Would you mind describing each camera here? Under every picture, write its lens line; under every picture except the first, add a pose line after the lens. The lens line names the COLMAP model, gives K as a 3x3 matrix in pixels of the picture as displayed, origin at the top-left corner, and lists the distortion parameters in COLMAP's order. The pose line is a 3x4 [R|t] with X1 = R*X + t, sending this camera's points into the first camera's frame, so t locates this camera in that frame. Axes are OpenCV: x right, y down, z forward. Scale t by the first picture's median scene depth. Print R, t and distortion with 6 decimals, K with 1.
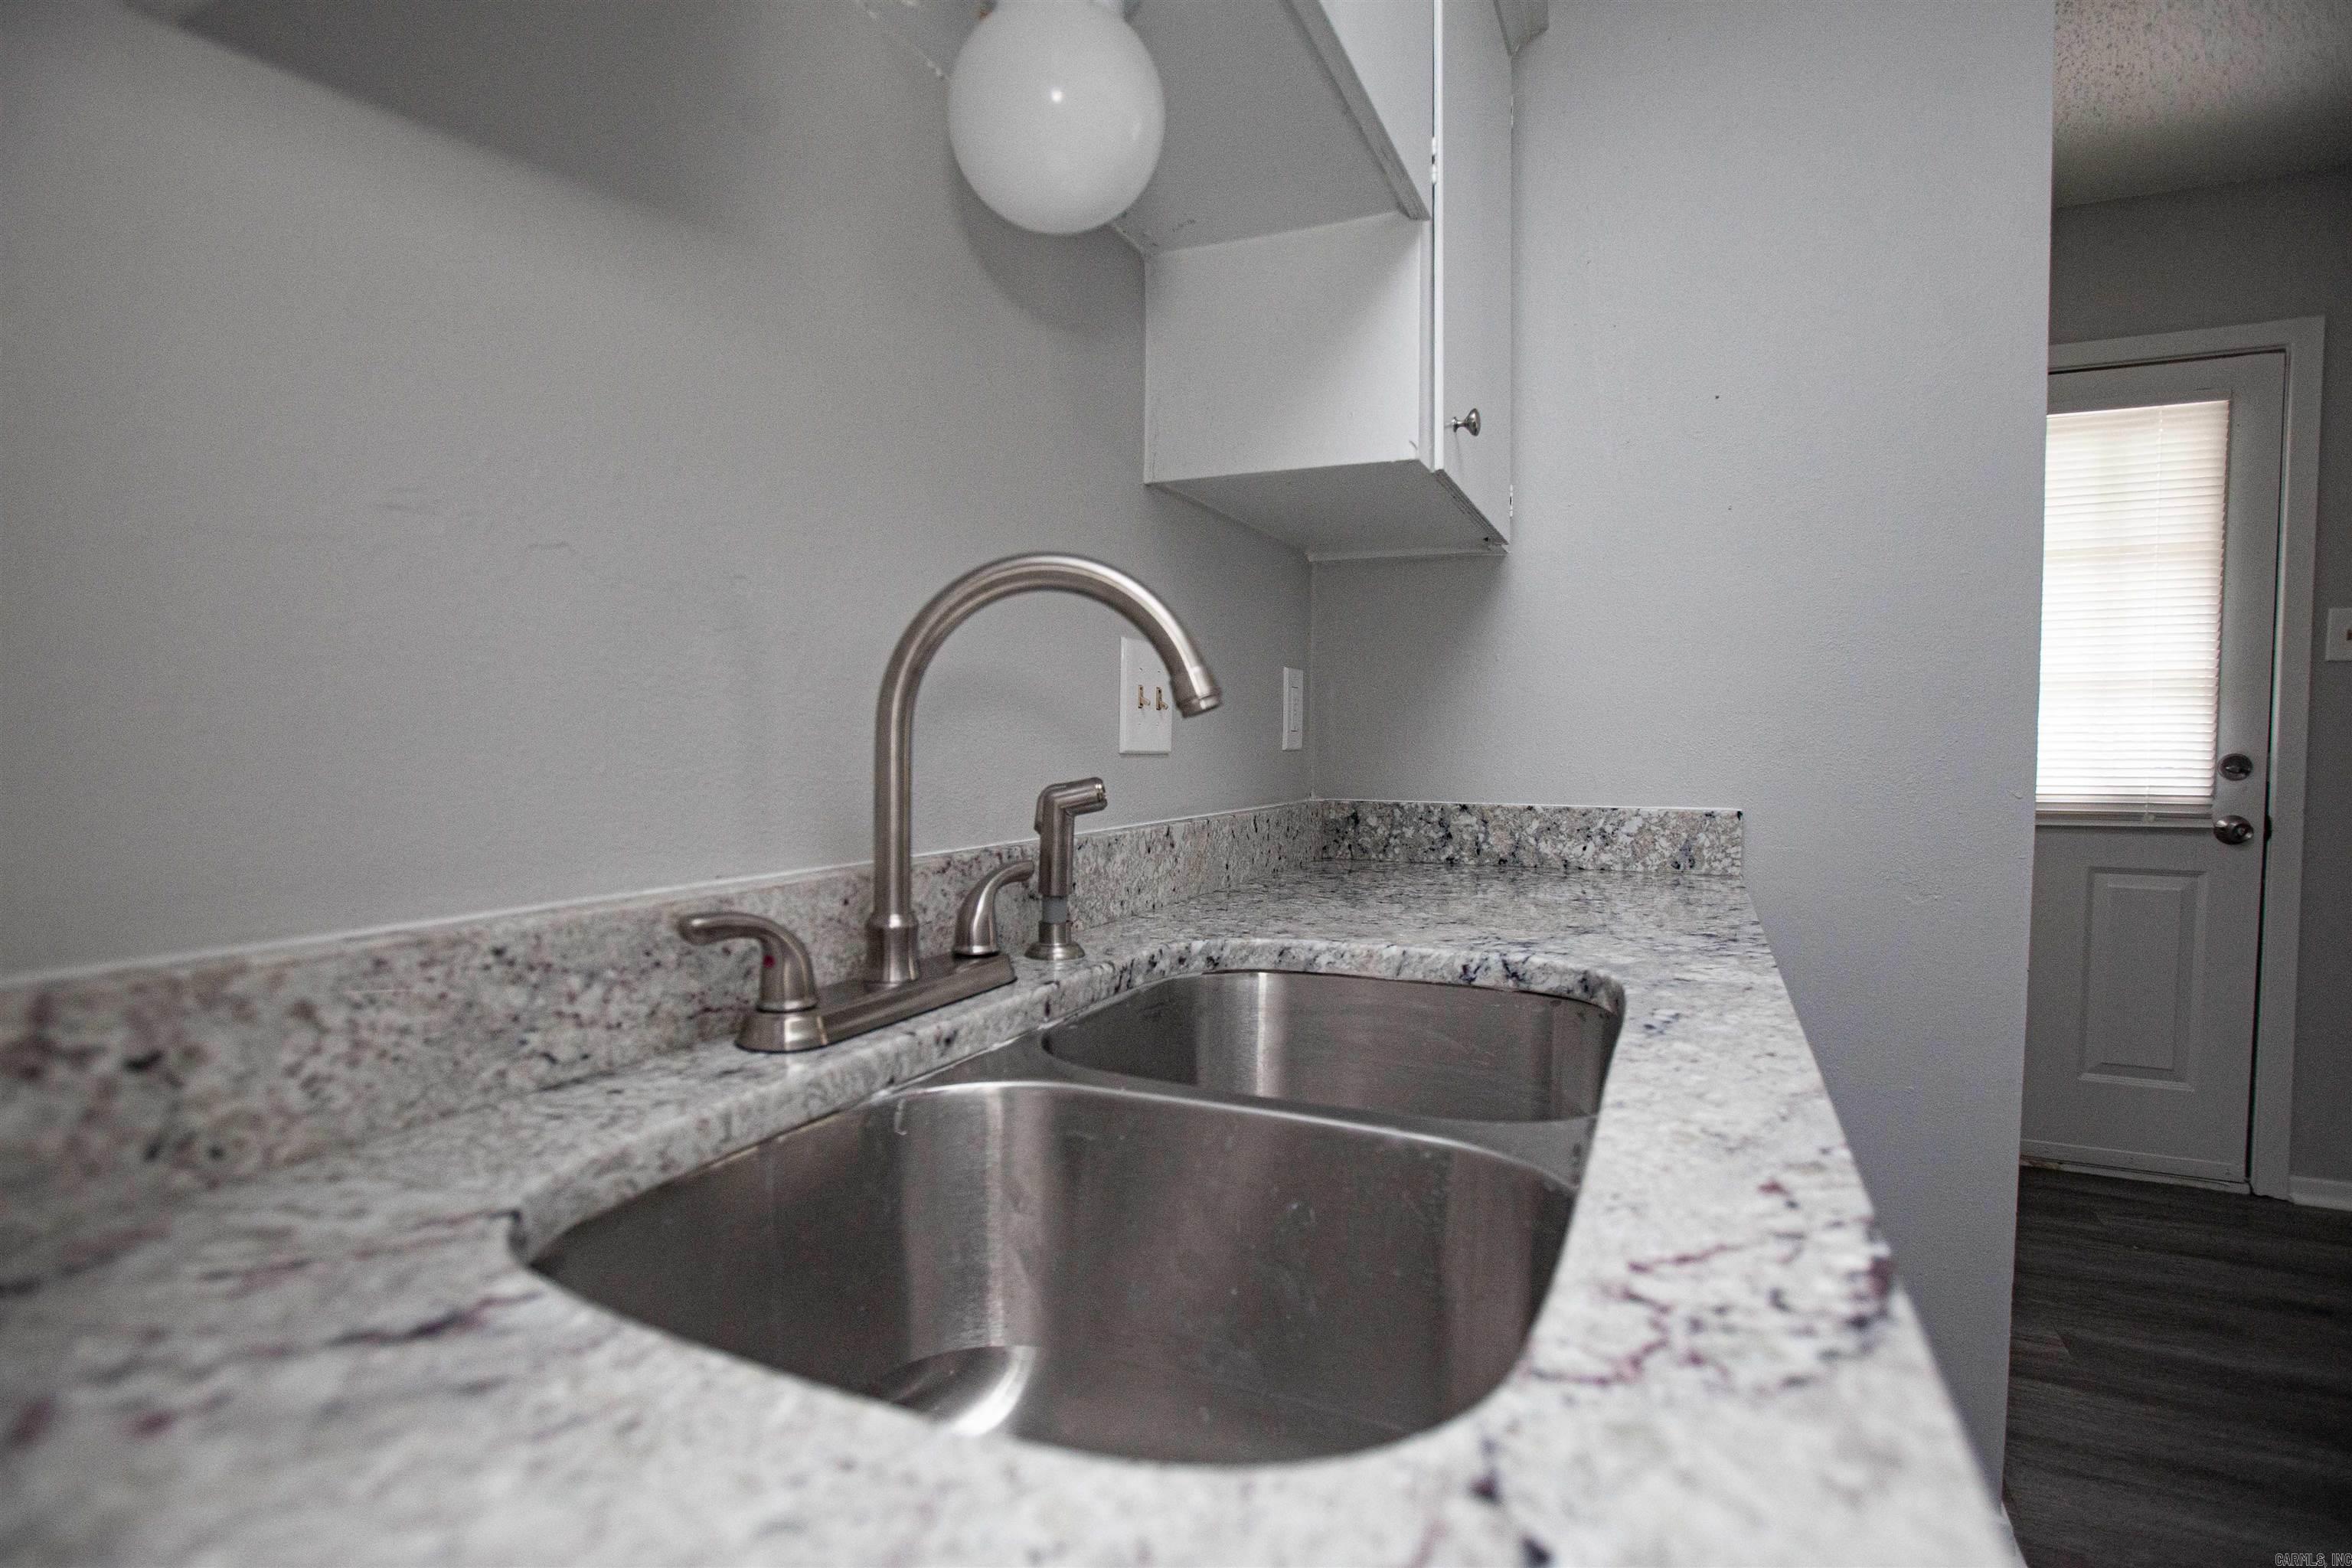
lens RADIAL K [[1092.1, 0, 1148.6], [0, 1092.1, 787.0], [0, 0, 1]] dist [-0.091728, 0.044266]
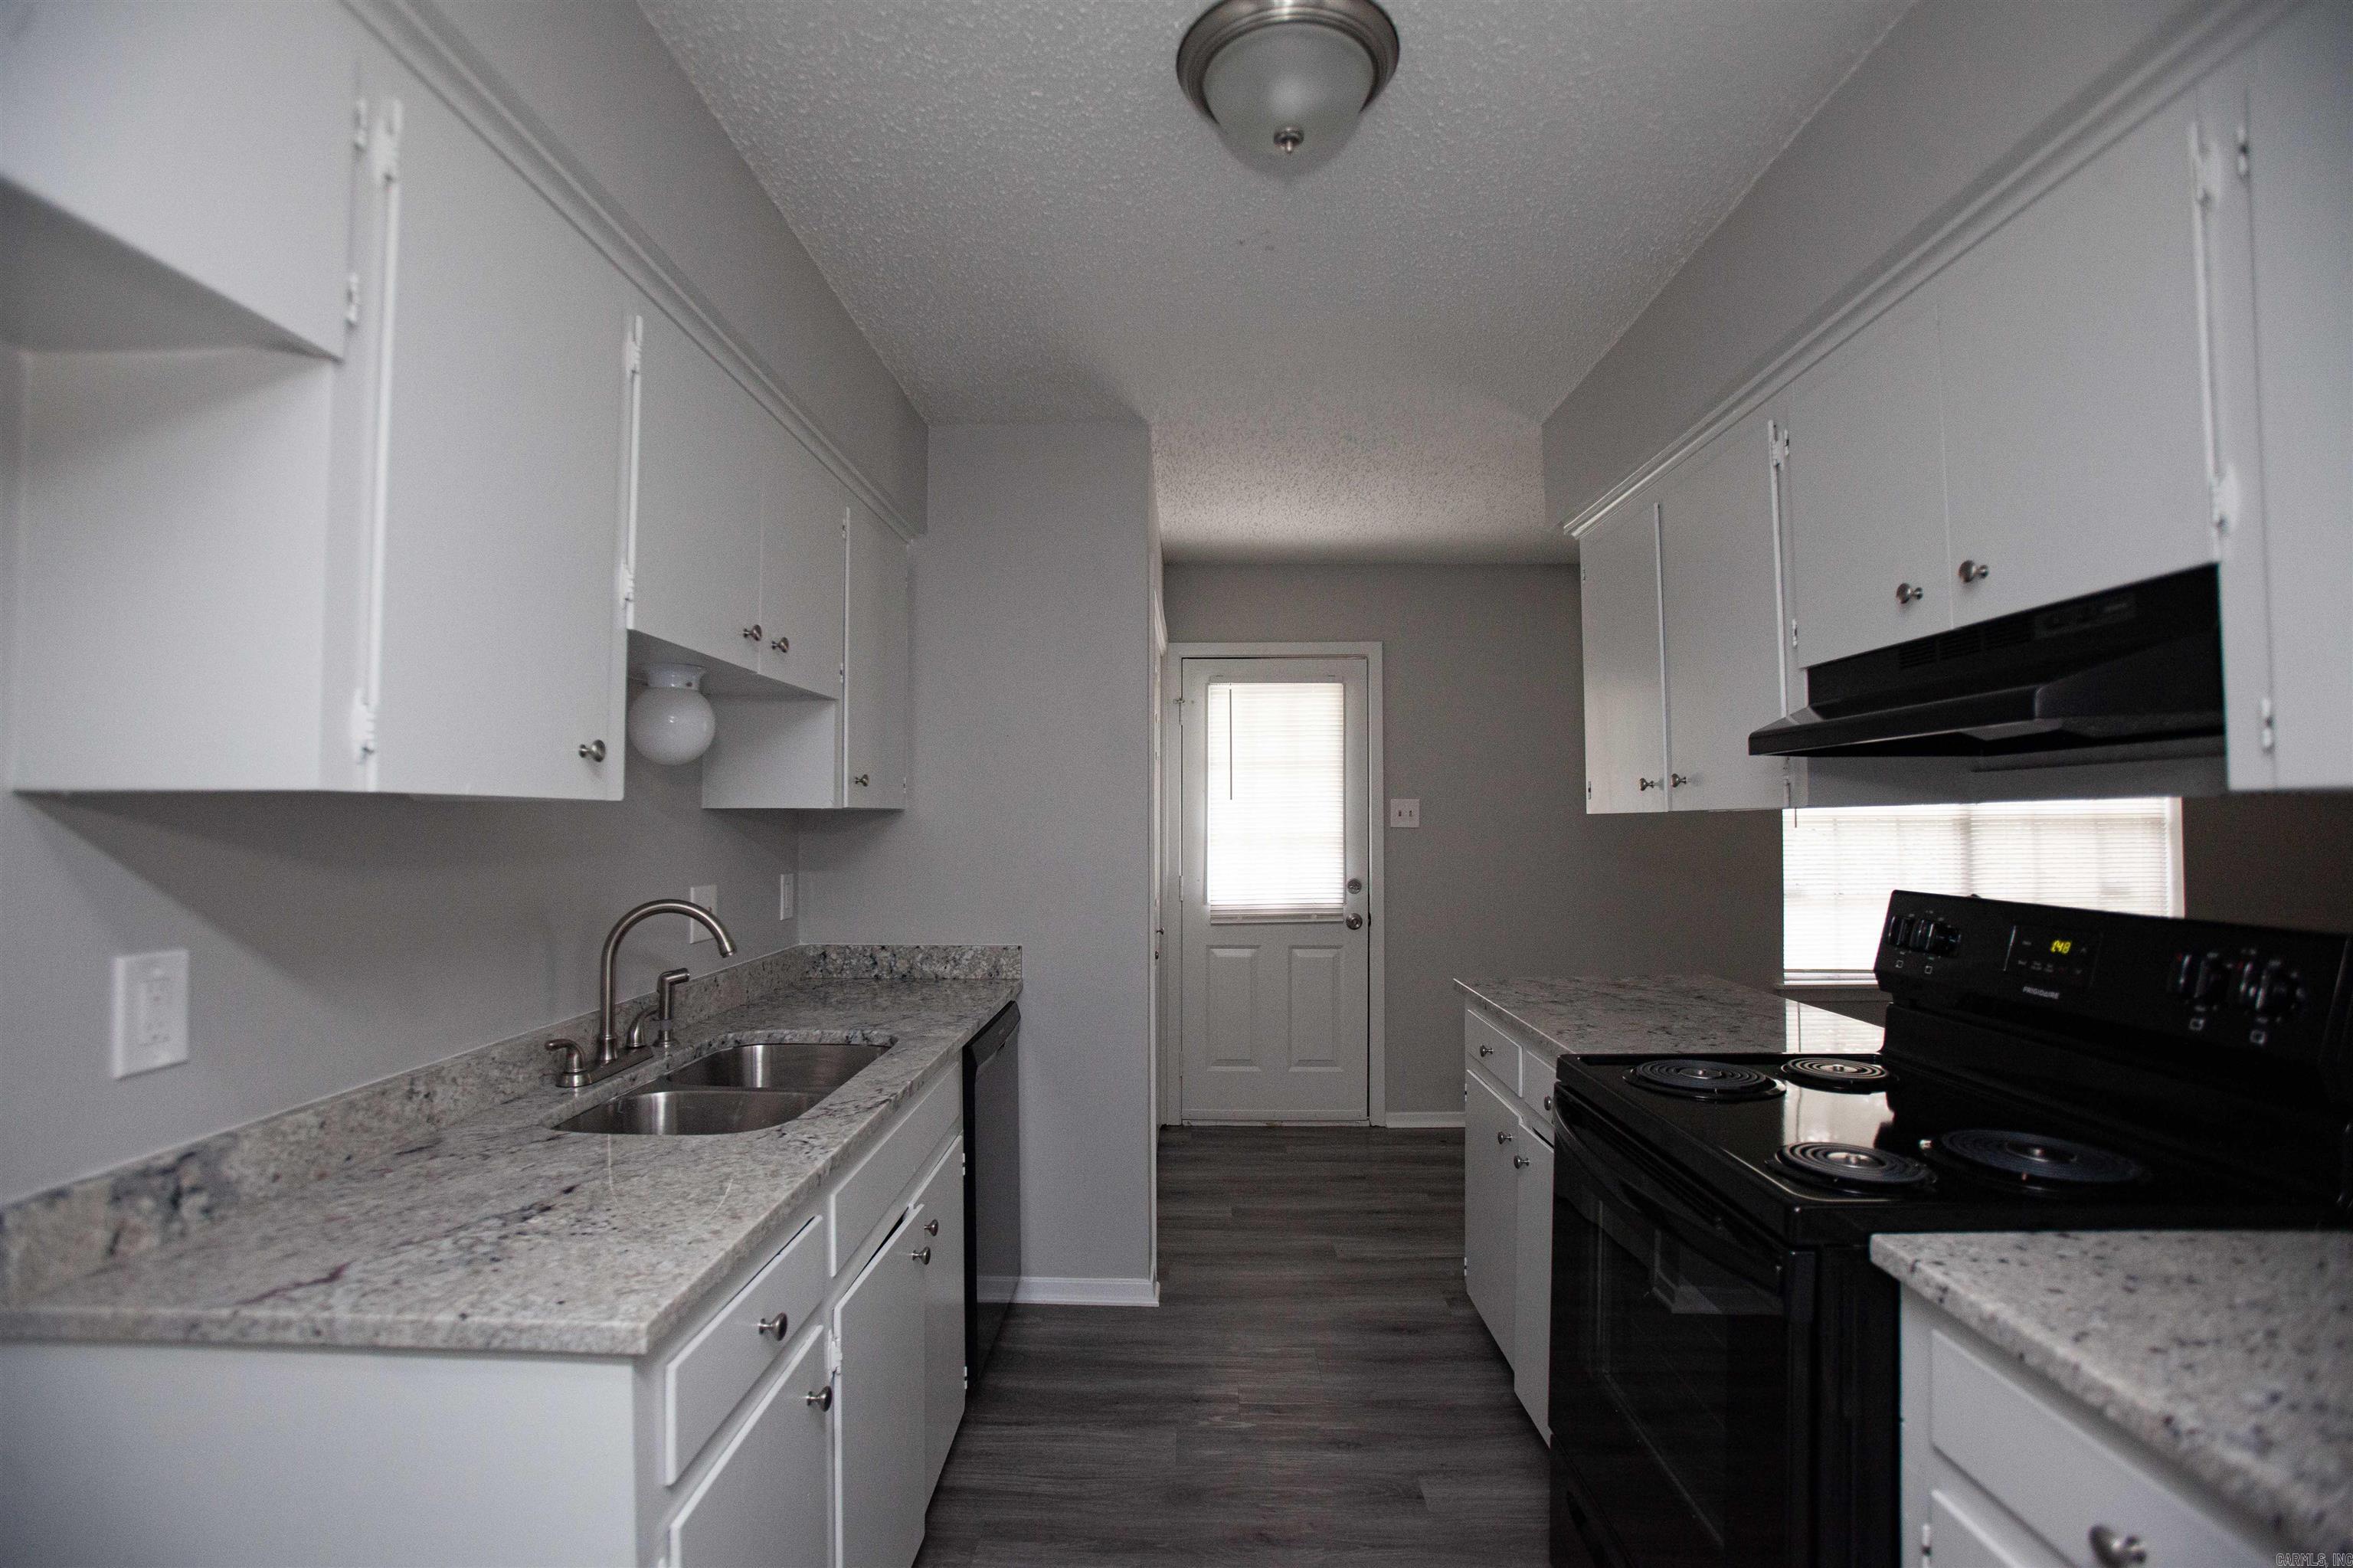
lens RADIAL K [[1092.6, 0, 1149.1], [0, 1092.6, 787.0], [0, 0, 1]] dist [-0.091728, 0.044266]
pose [[0.918029, 0.003912, 0.396494, -0.046266], [0.018676, 0.998415, -0.053093, -0.251782], [-0.396073, 0.056146, 0.916501, -1.517198]]
